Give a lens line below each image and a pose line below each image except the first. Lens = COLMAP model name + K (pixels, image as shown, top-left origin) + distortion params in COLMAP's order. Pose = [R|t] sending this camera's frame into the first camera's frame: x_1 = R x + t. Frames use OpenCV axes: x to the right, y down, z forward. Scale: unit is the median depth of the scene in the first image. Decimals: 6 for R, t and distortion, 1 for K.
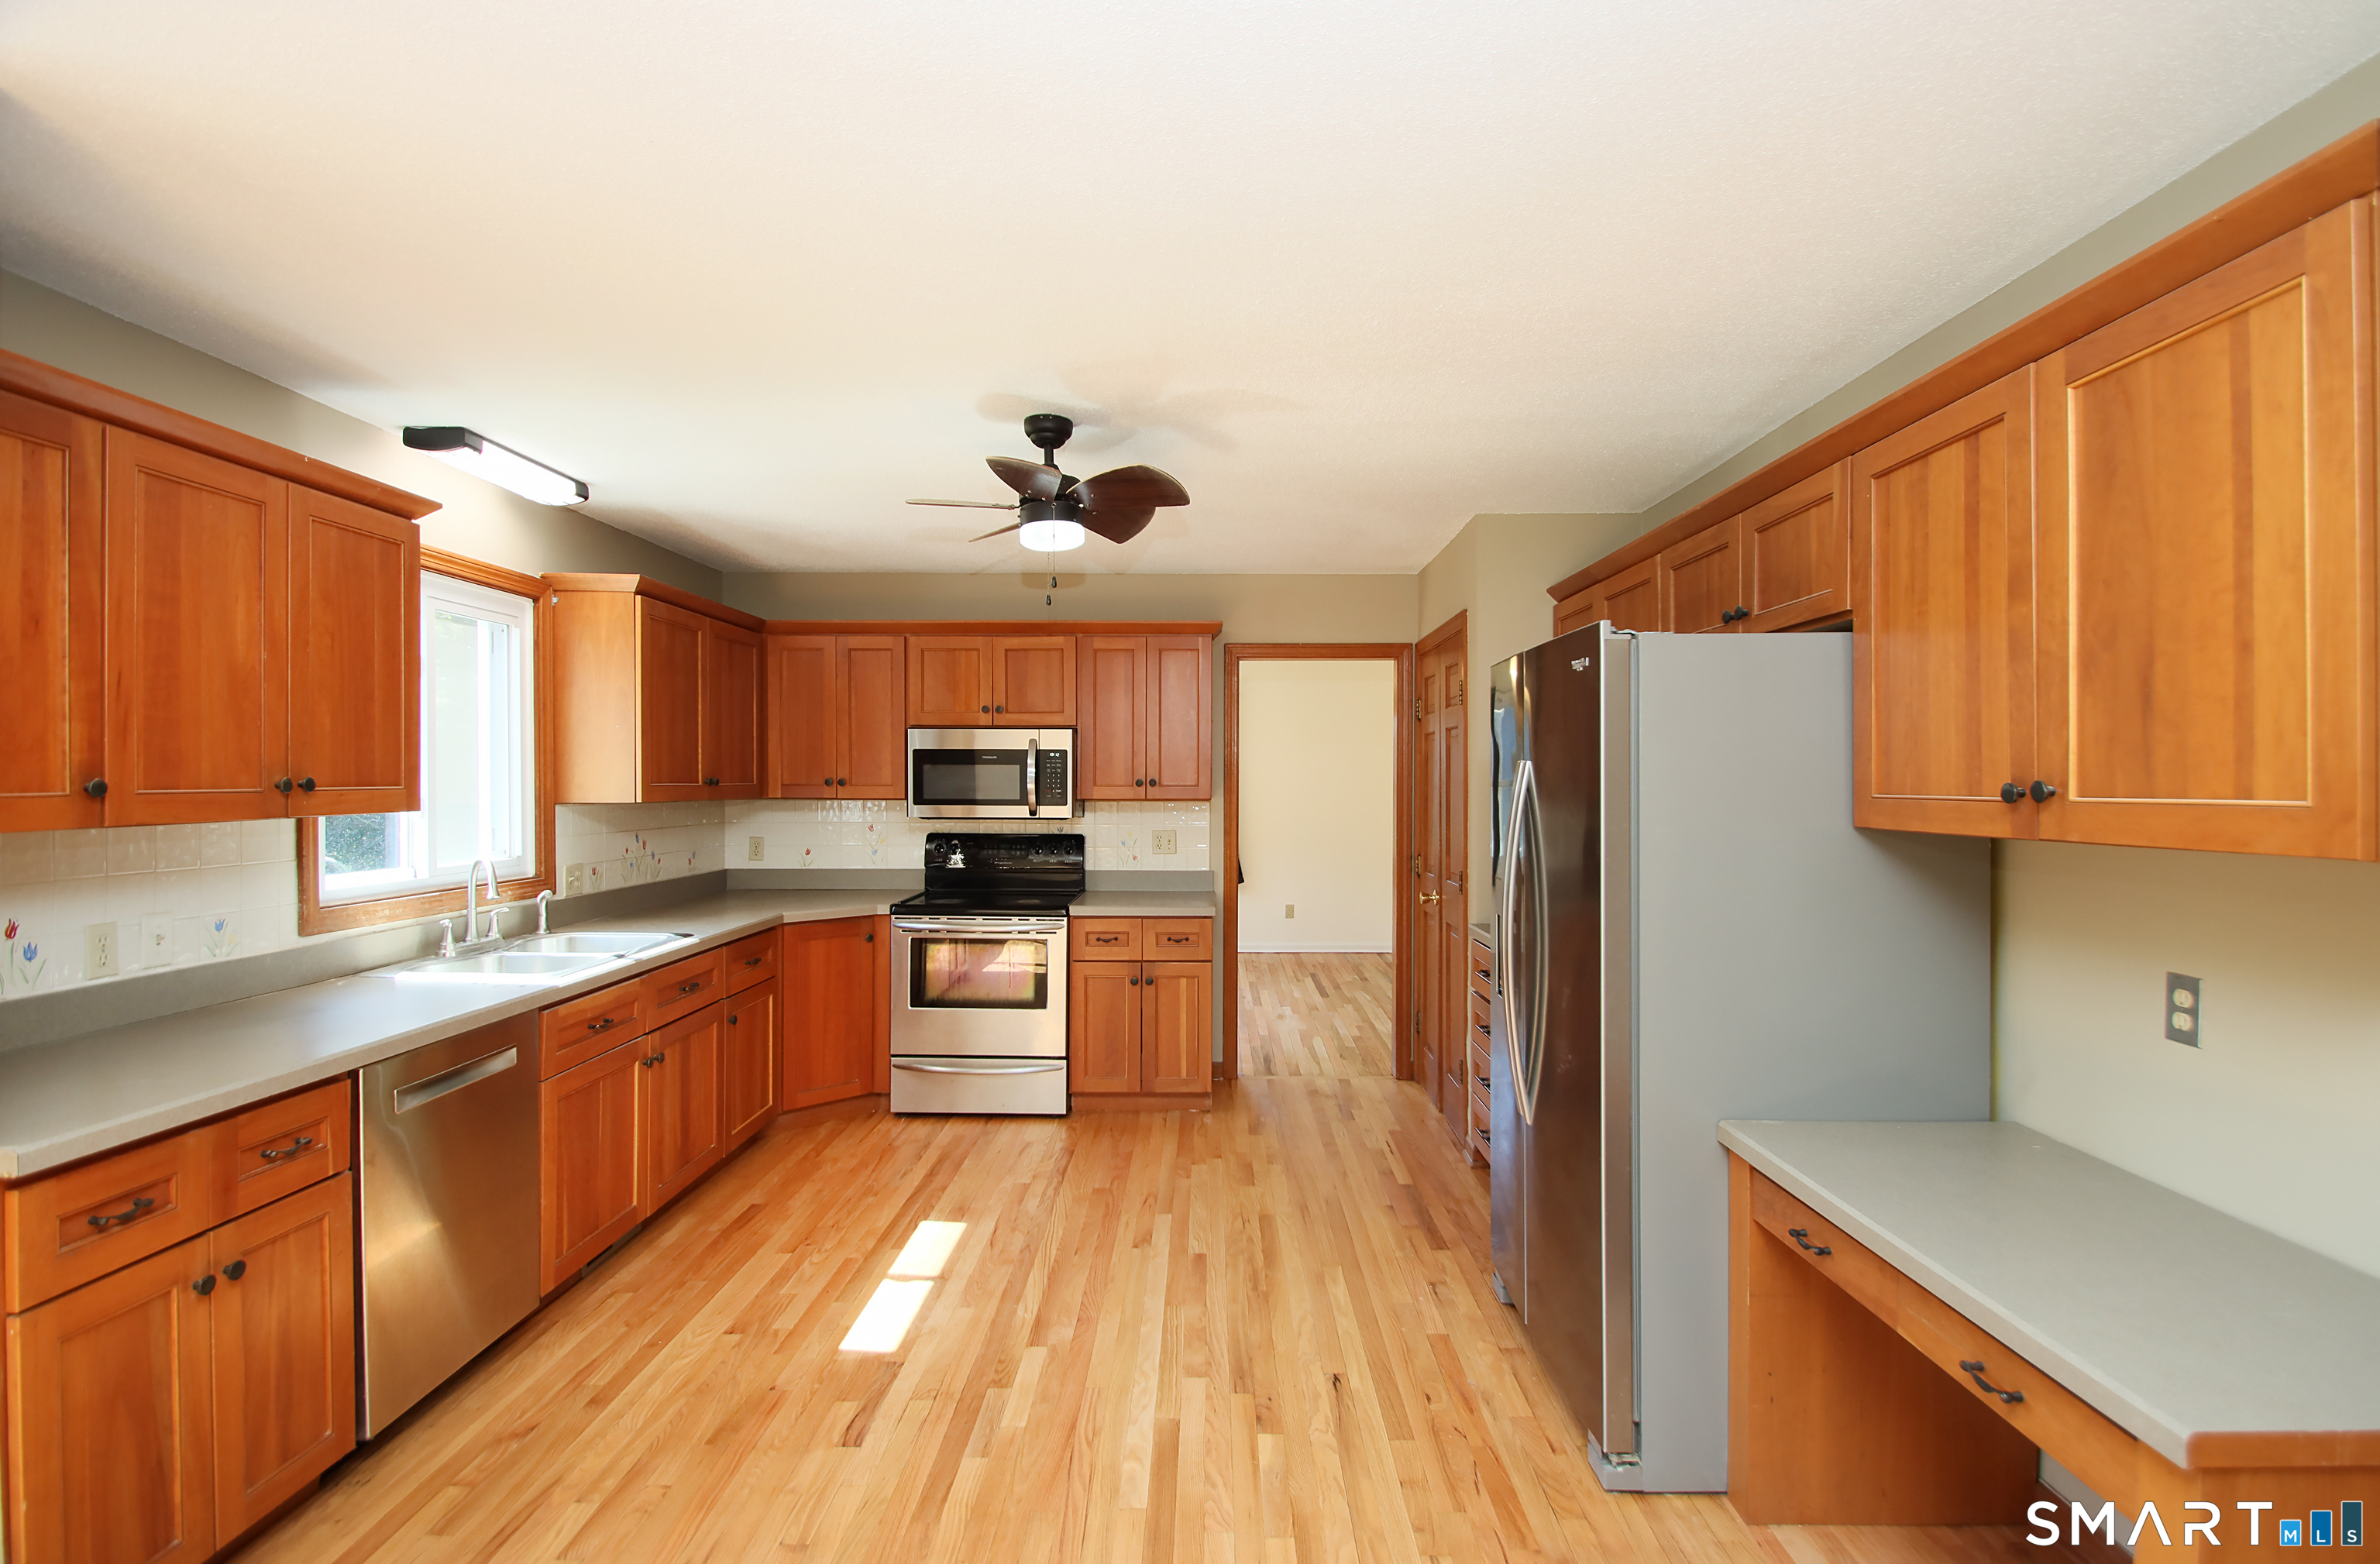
lens RADIAL K [[1106.0, 0, 1201.4], [0, 1106.0, 786.4], [0, 0, 1]] dist [0.016120, -0.017673]
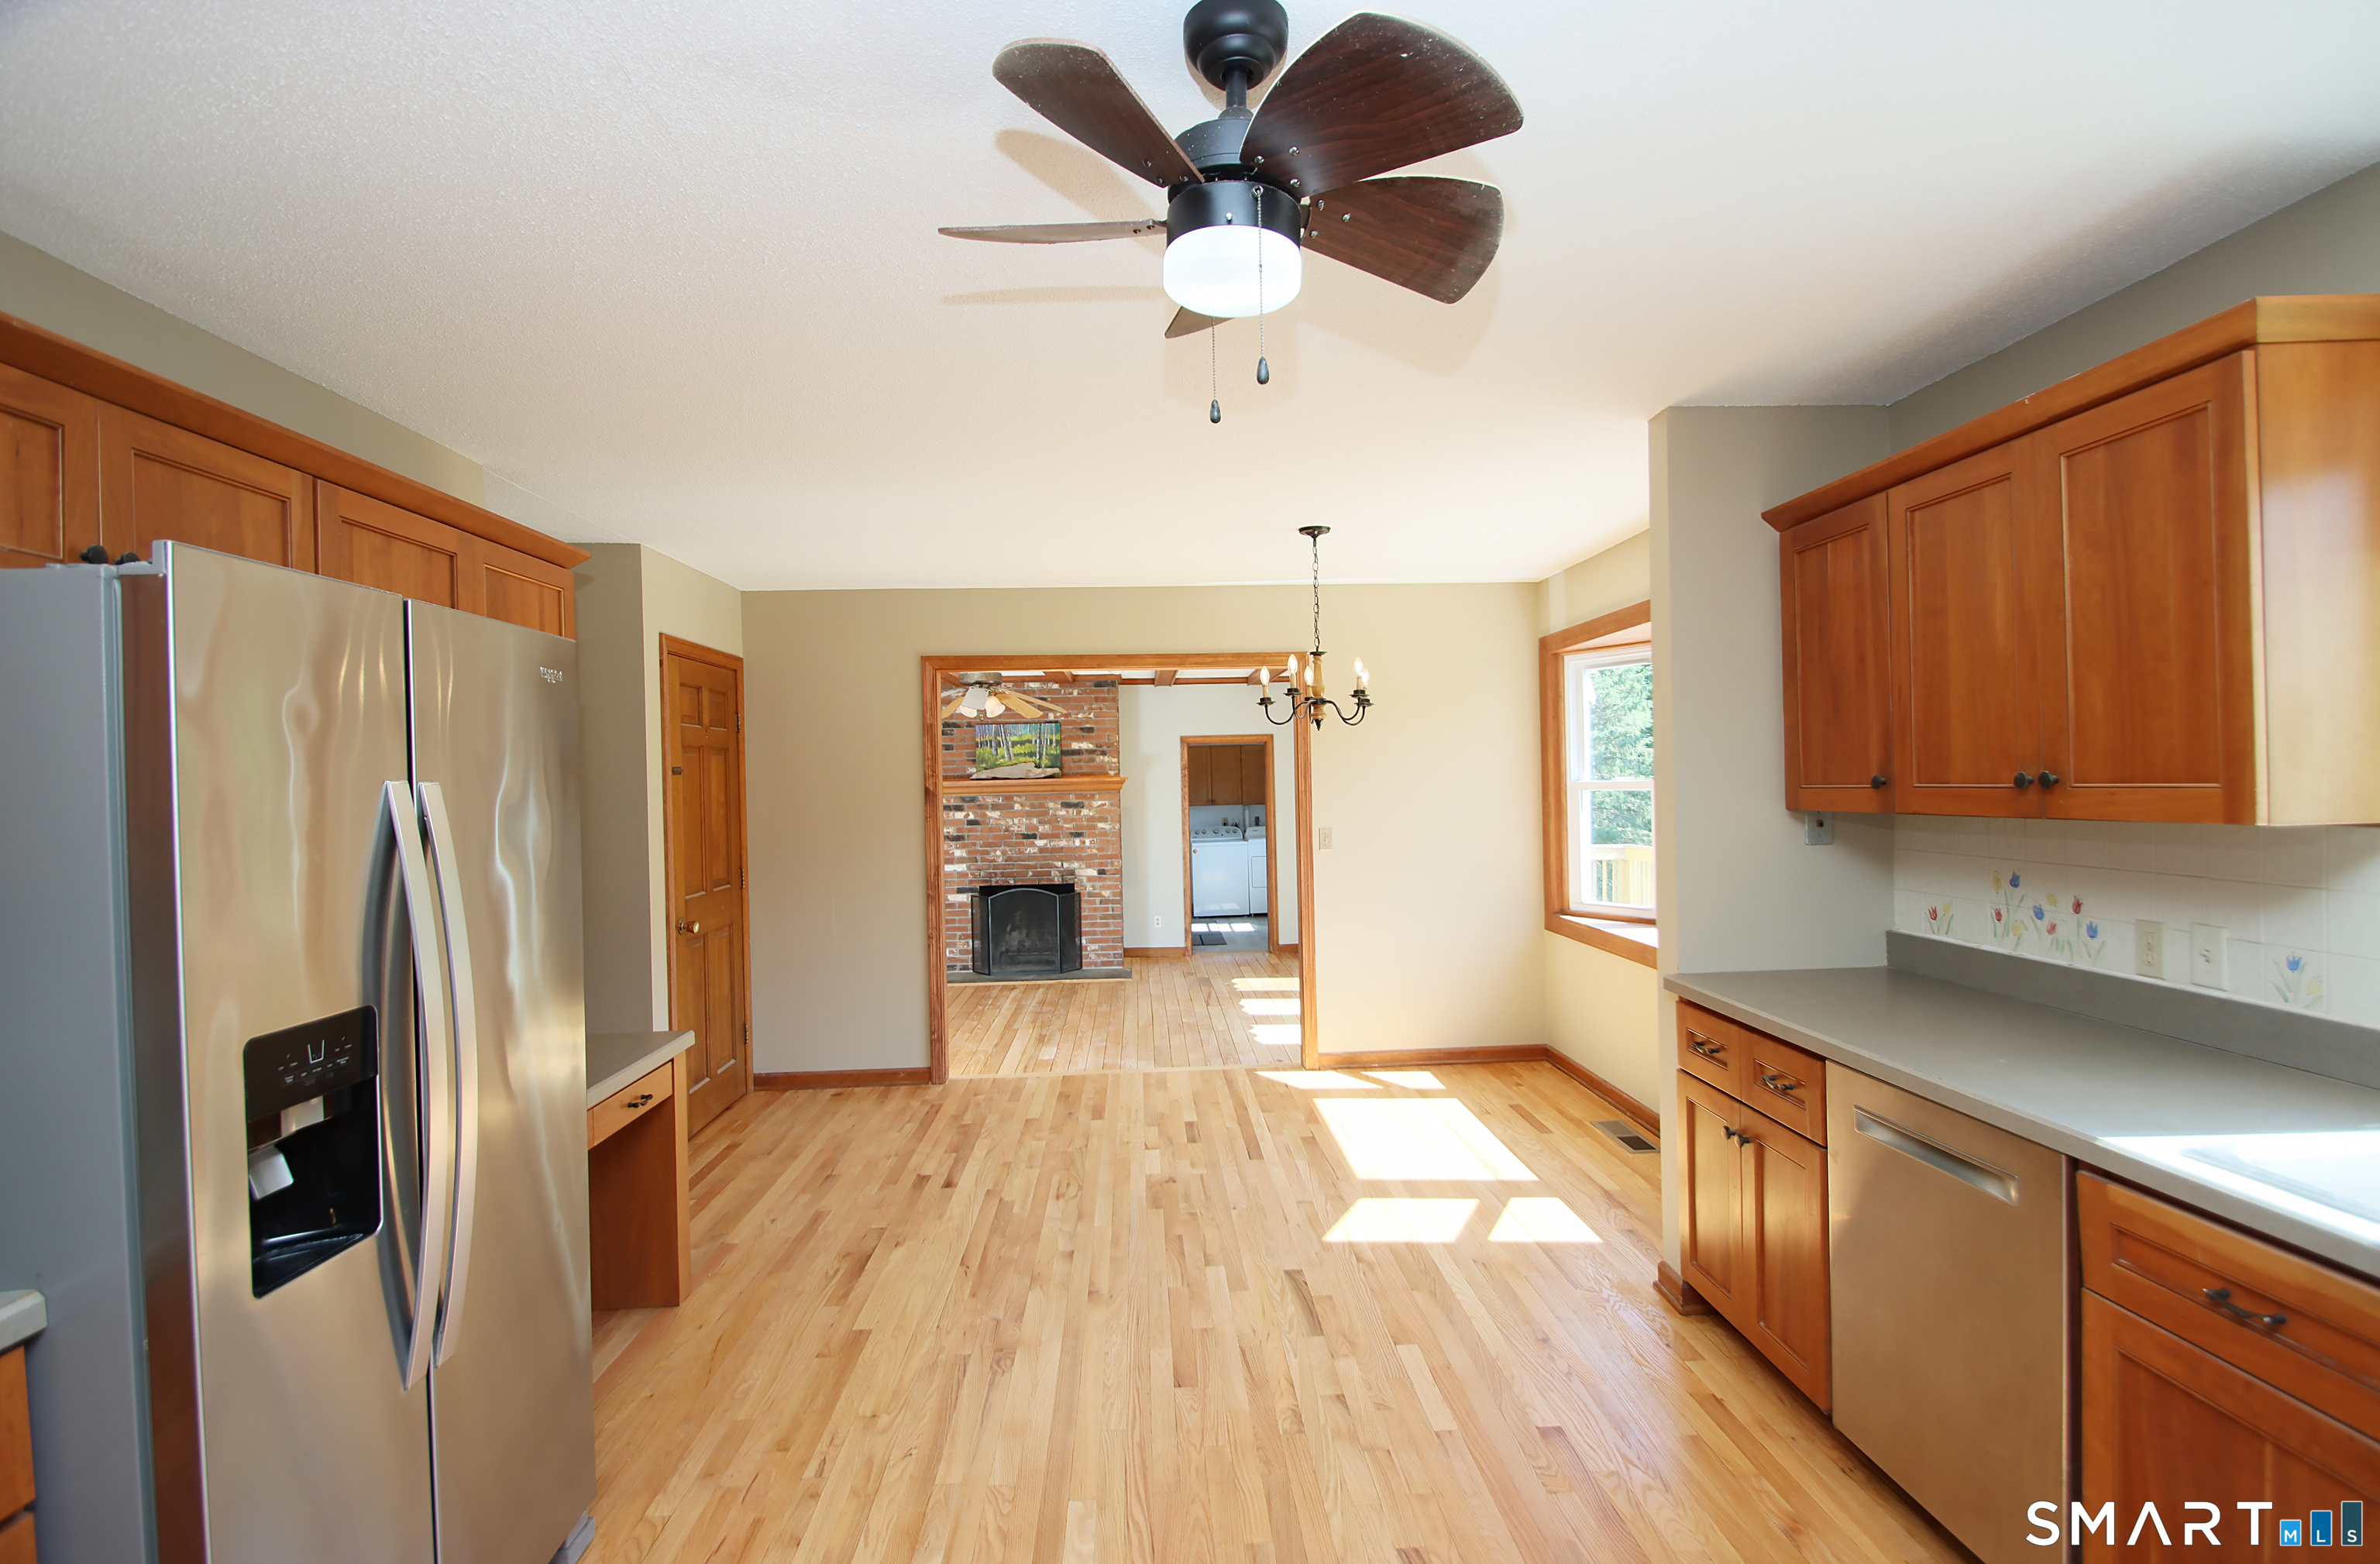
lens RADIAL K [[1102.5, 0, 1198.7], [0, 1102.5, 791.6], [0, 0, 1]] dist [0.017360, -0.015592]
pose [[-0.997699, 0.022728, -0.063877, -0.082238], [0.021648, 0.999612, 0.017544, -0.016918], [0.064251, 0.016121, -0.997804, 1.401286]]
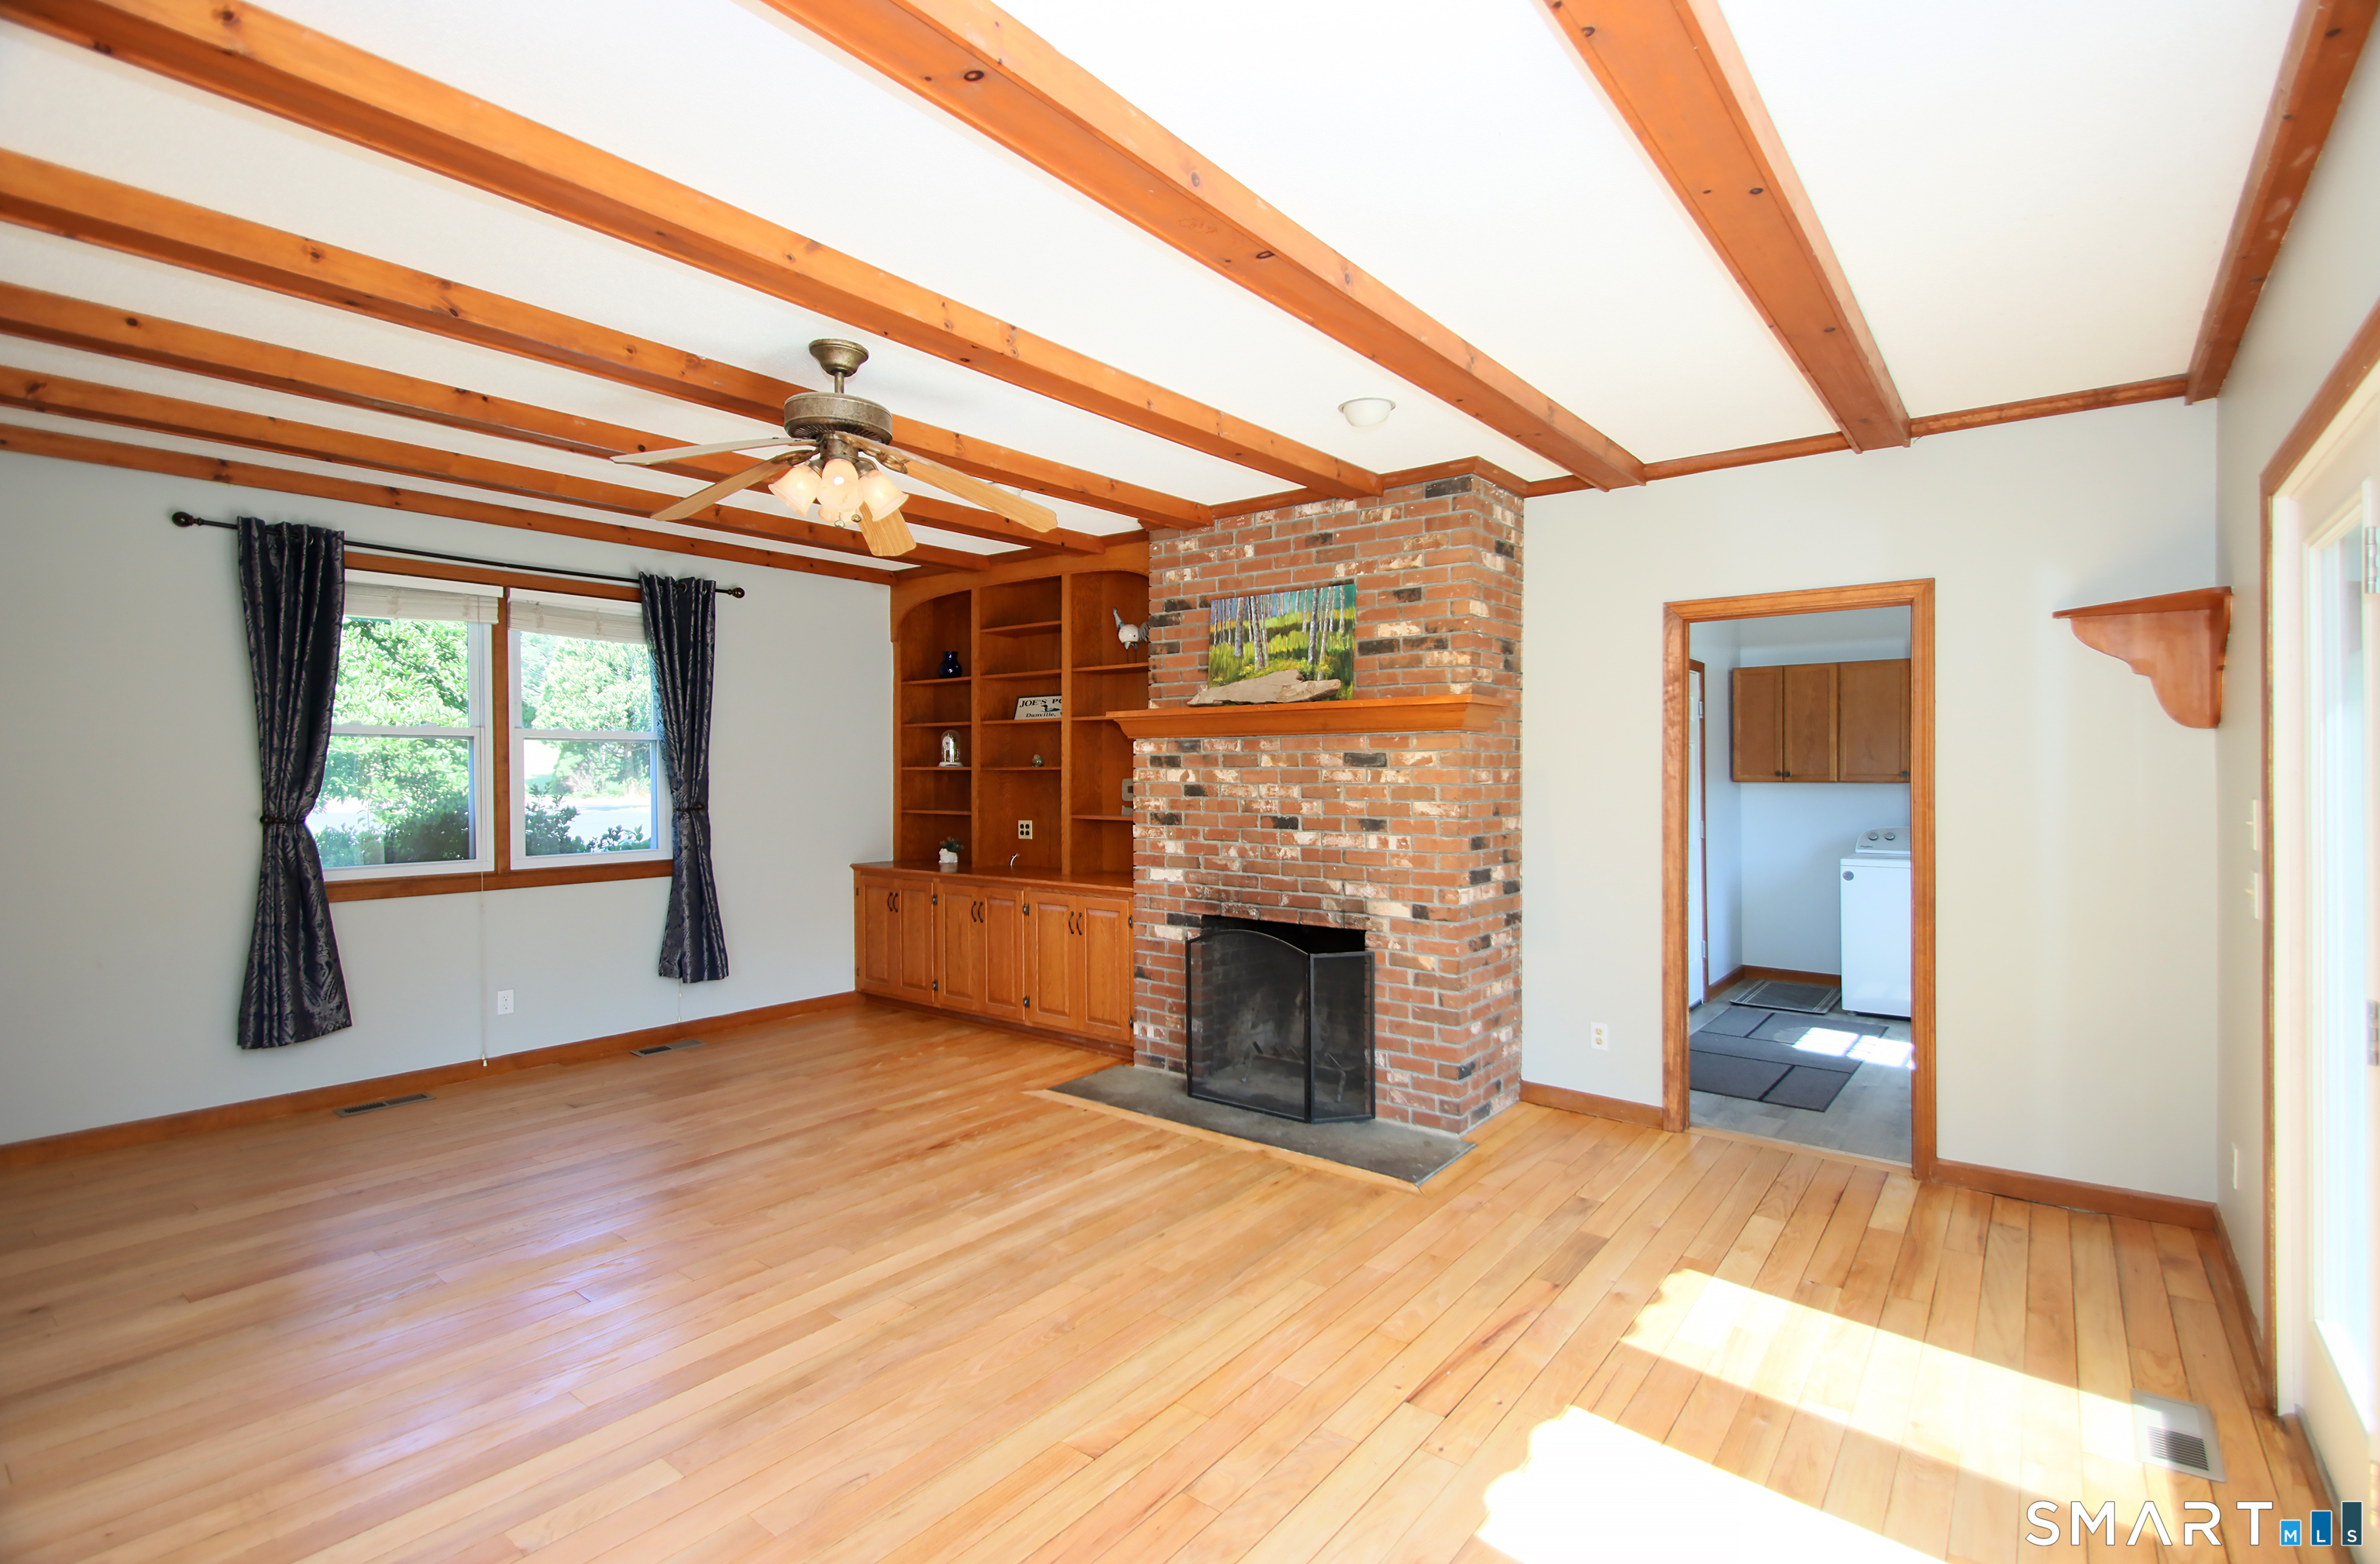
lens RADIAL K [[1106.0, 0, 1201.4], [0, 1106.0, 786.4], [0, 0, 1]] dist [0.016120, -0.017673]
pose [[-0.795158, -0.008143, 0.606348, -0.632122], [0.006780, 0.999728, 0.022317, 0.070482], [-0.606364, 0.021857, -0.794887, -0.490653]]
